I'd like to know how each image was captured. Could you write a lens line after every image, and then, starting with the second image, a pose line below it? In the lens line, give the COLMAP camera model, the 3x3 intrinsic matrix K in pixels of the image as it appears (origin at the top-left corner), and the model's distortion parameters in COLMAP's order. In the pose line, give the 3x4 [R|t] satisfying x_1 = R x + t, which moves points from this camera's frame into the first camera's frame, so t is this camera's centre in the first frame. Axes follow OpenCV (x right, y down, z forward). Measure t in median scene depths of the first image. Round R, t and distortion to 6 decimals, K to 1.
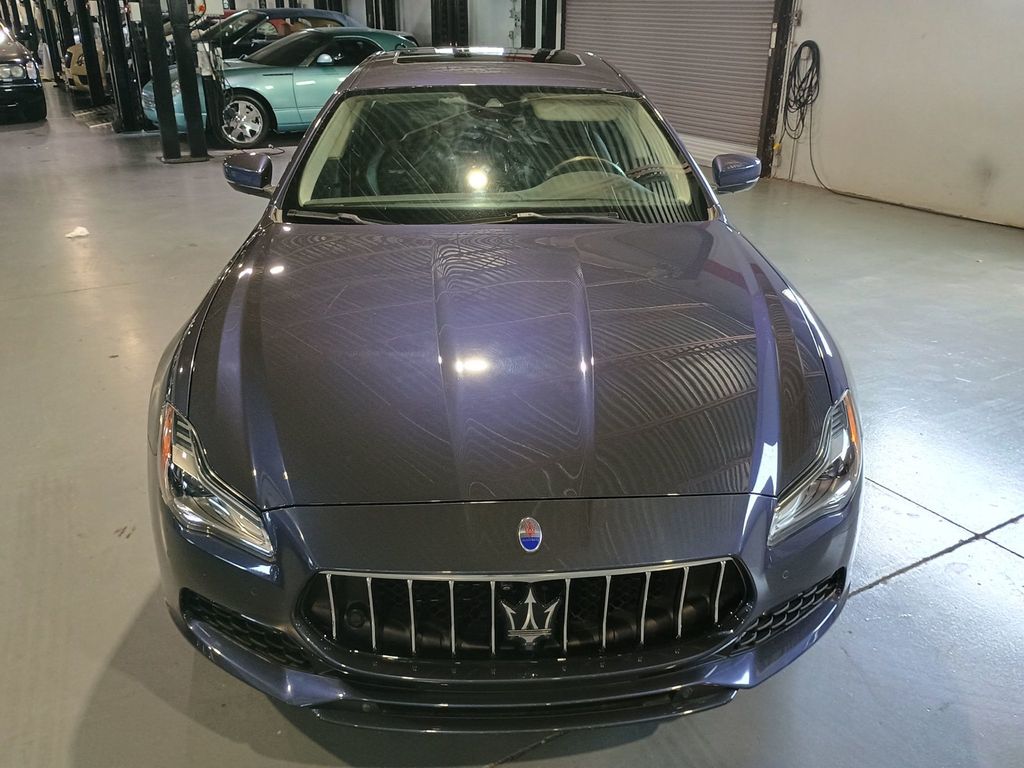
lens RADIAL K [[857.4, 0, 512.0], [0, 857.4, 384.0], [0, 0, 1]] dist [0.023264, -0.007117]
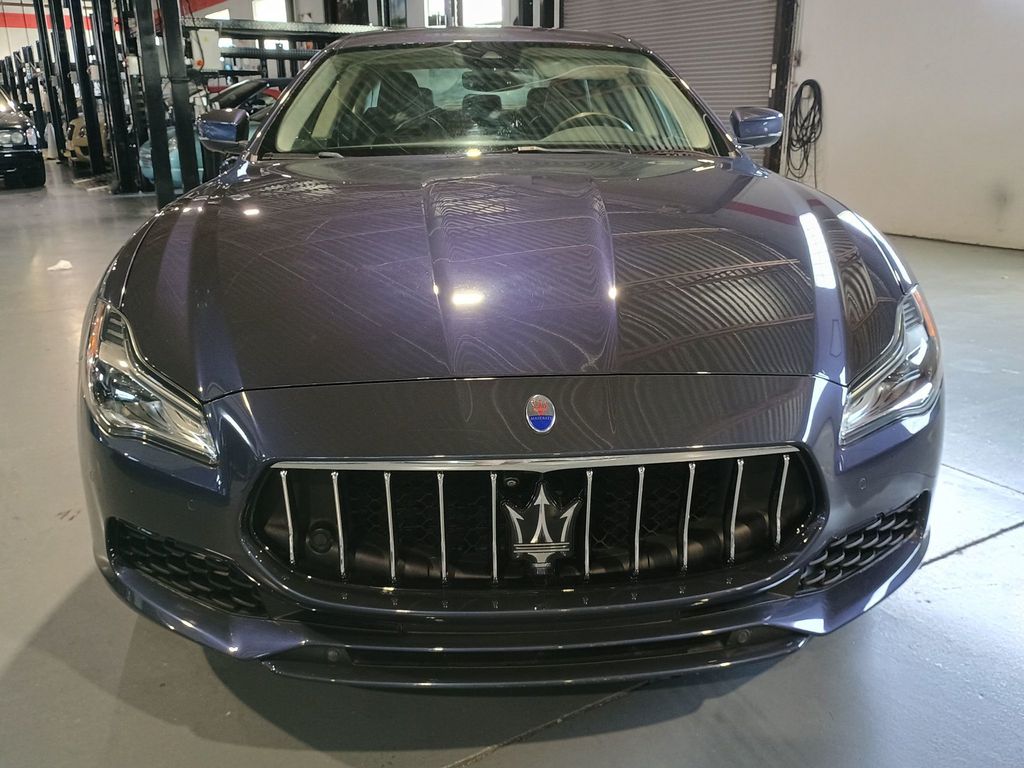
lens RADIAL K [[863.5, 0, 508.7], [0, 863.5, 383.3], [0, 0, 1]] dist [0.022302, -0.001699]
pose [[0.999924, -0.011495, -0.004480, -0.002706], [0.011012, 0.995317, -0.096040, 0.143228], [0.005563, 0.095984, 0.995367, 0.136537]]
